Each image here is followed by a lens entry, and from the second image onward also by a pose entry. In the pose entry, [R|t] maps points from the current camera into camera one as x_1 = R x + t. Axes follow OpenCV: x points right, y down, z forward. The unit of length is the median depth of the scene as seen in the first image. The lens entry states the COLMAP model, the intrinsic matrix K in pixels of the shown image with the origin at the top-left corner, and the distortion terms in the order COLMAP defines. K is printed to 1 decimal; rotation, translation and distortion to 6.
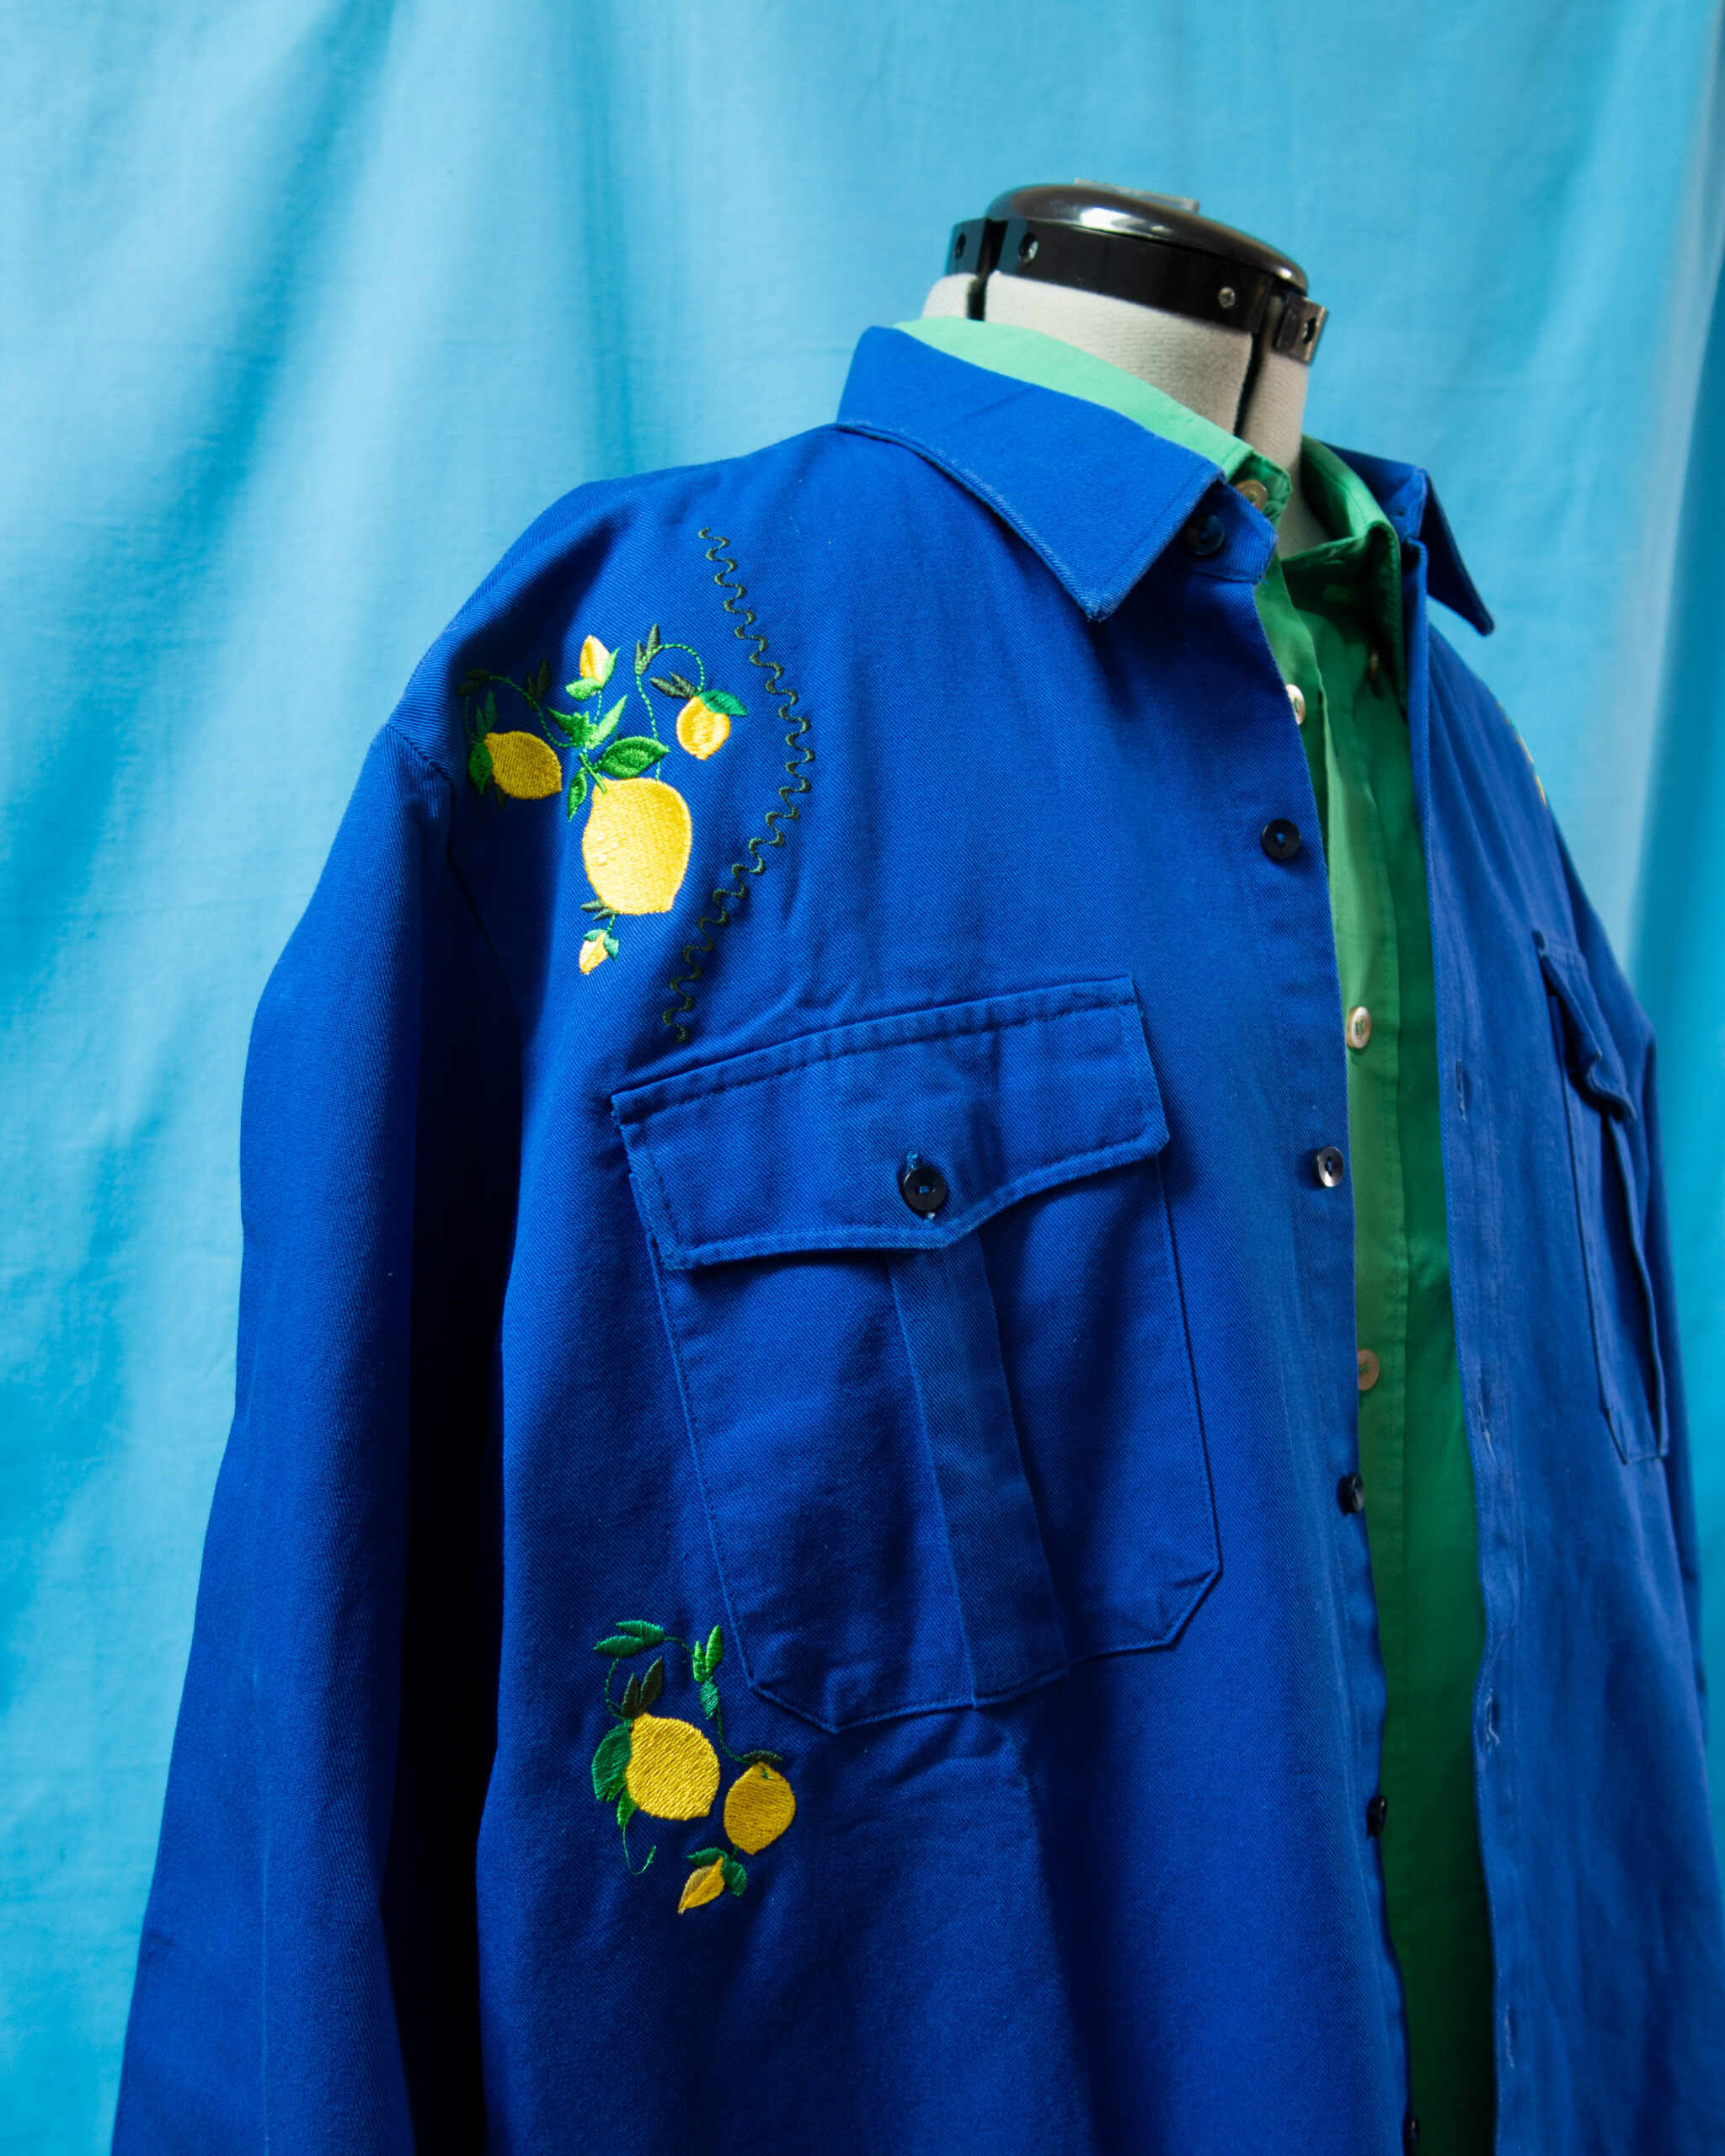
lens RADIAL K [[1864.0, 0, 865.2], [0, 1864.0, 1200.1], [0, 0, 1]] dist [-0.032497, 0.010659]
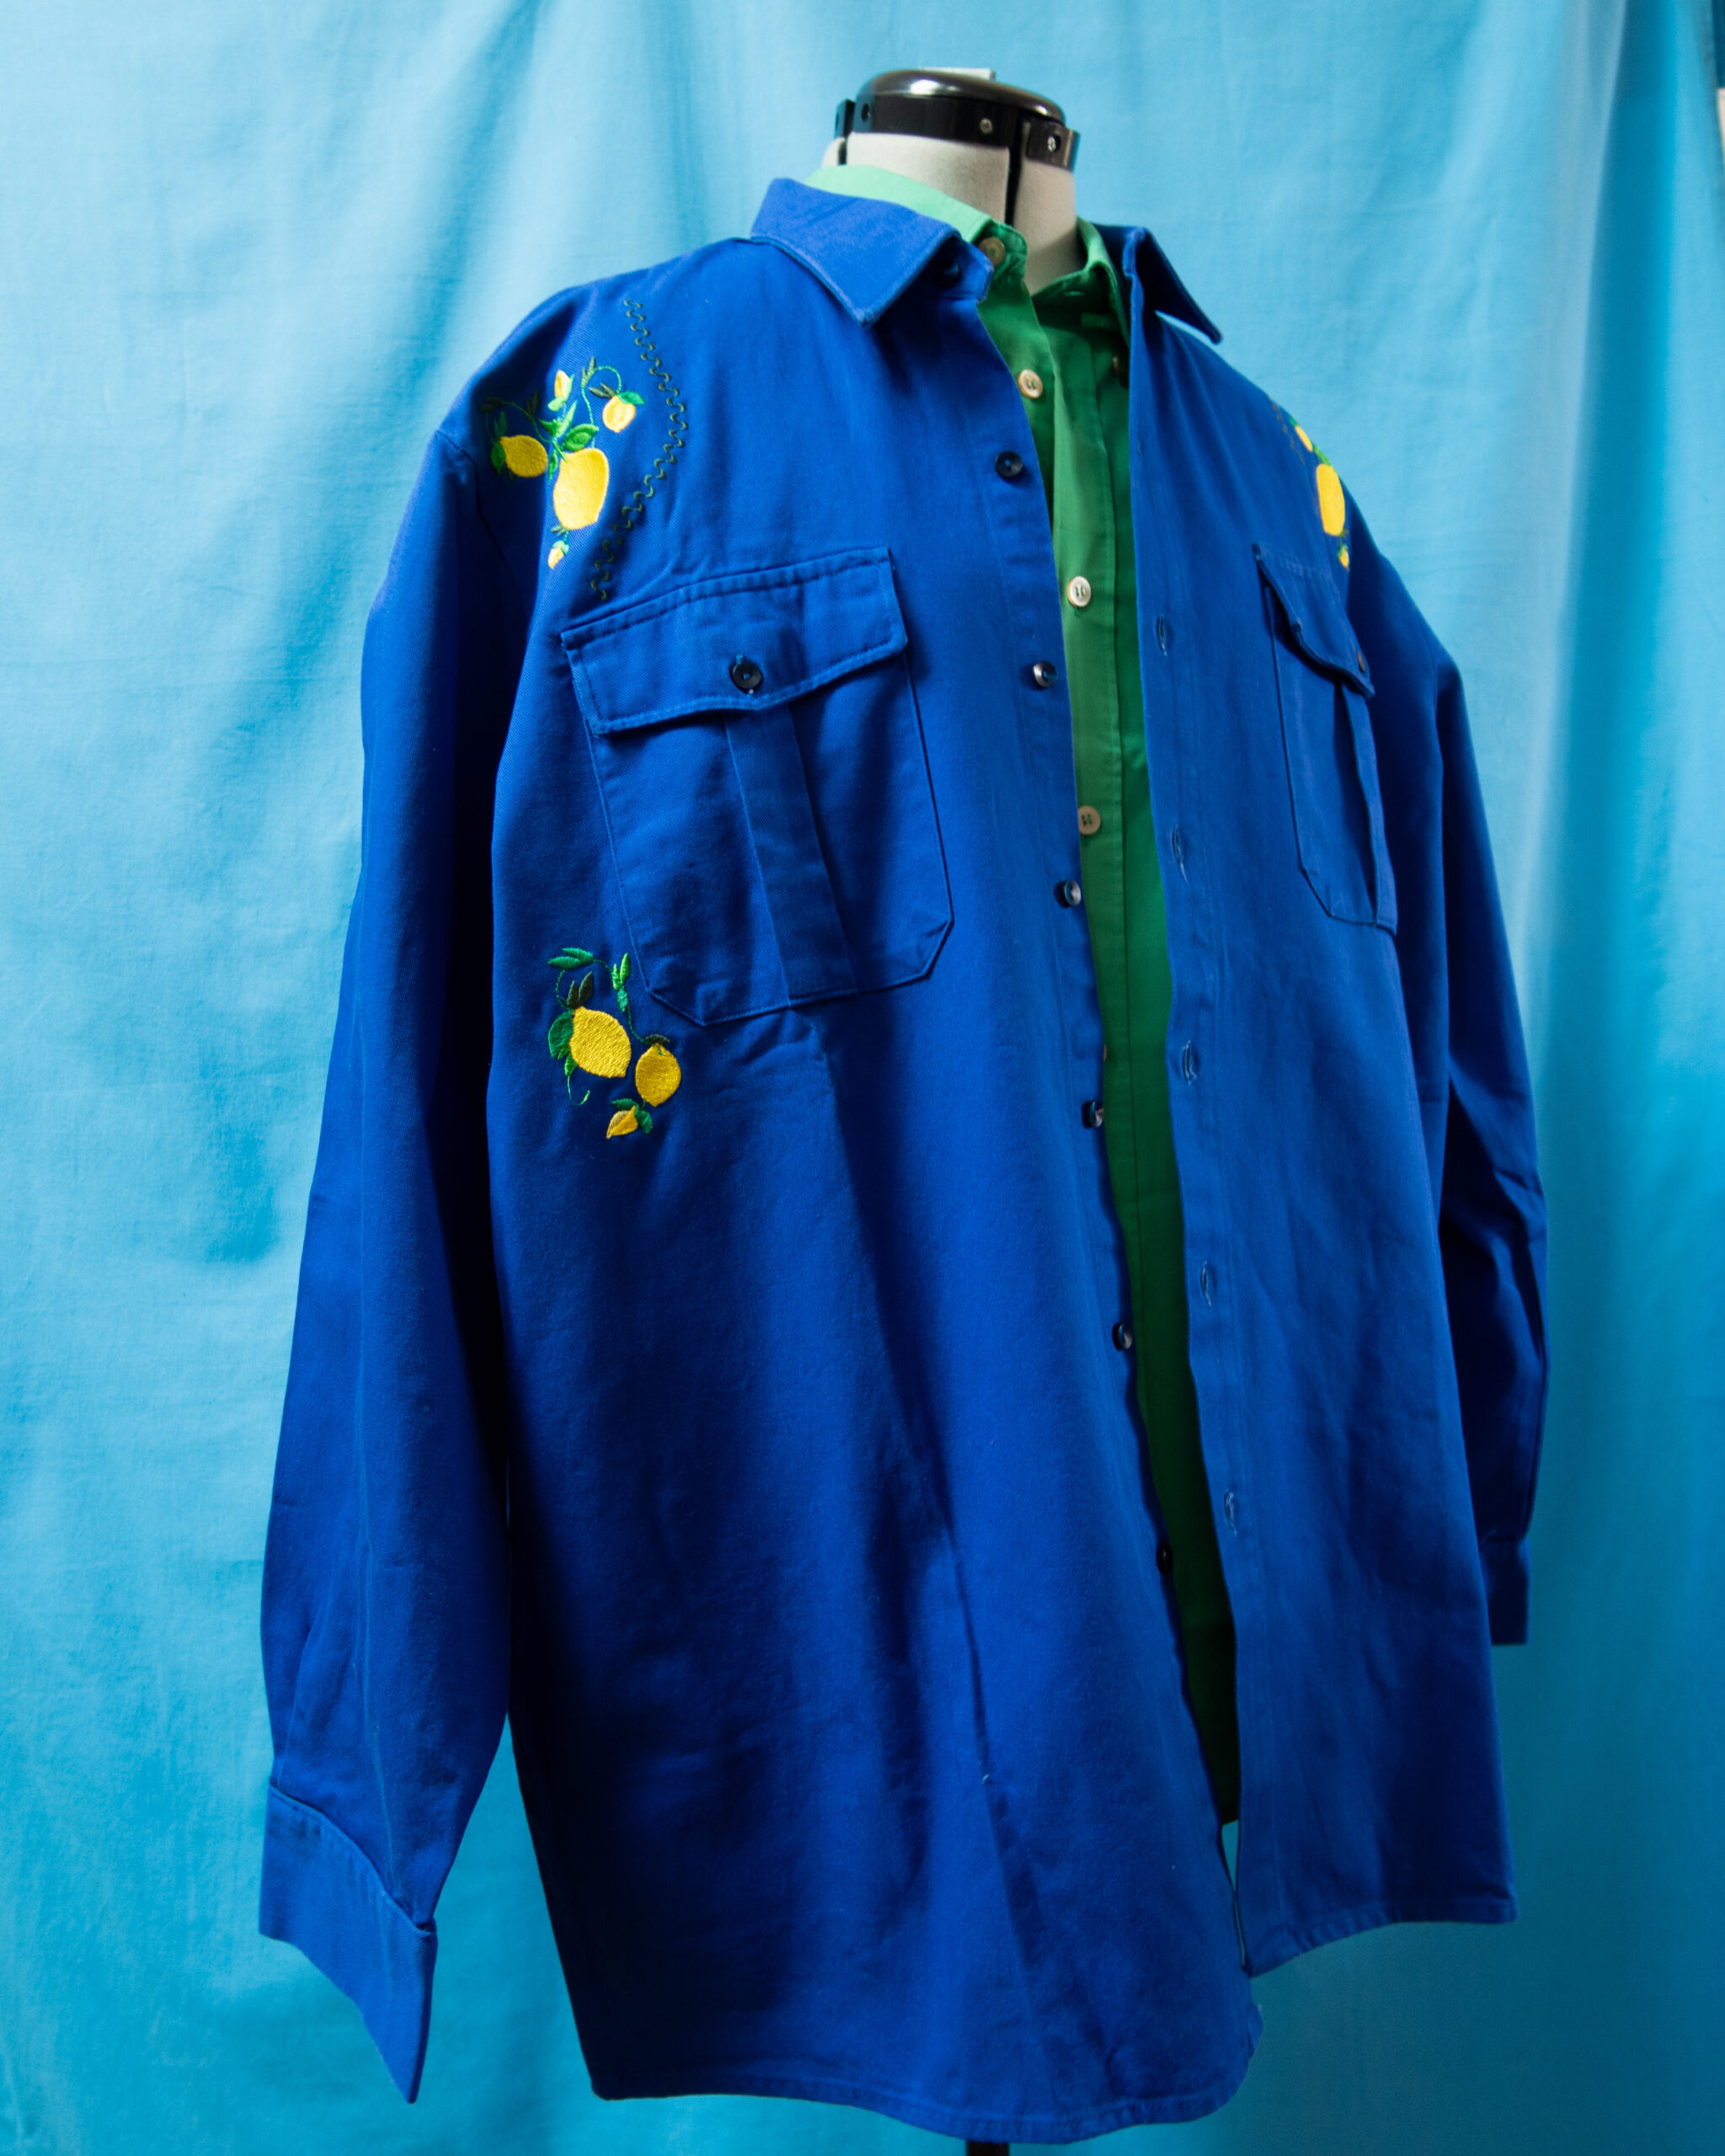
lens RADIAL K [[1808.4, 0, 837.2], [0, 1808.4, 1045.8], [0, 0, 1]] dist [-0.016877, -0.008842]
pose [[0.981547, -0.028997, -0.189008, 0.378375], [0.018265, 0.998133, -0.058279, 0.388909], [0.190345, 0.053751, 0.980245, -0.473651]]
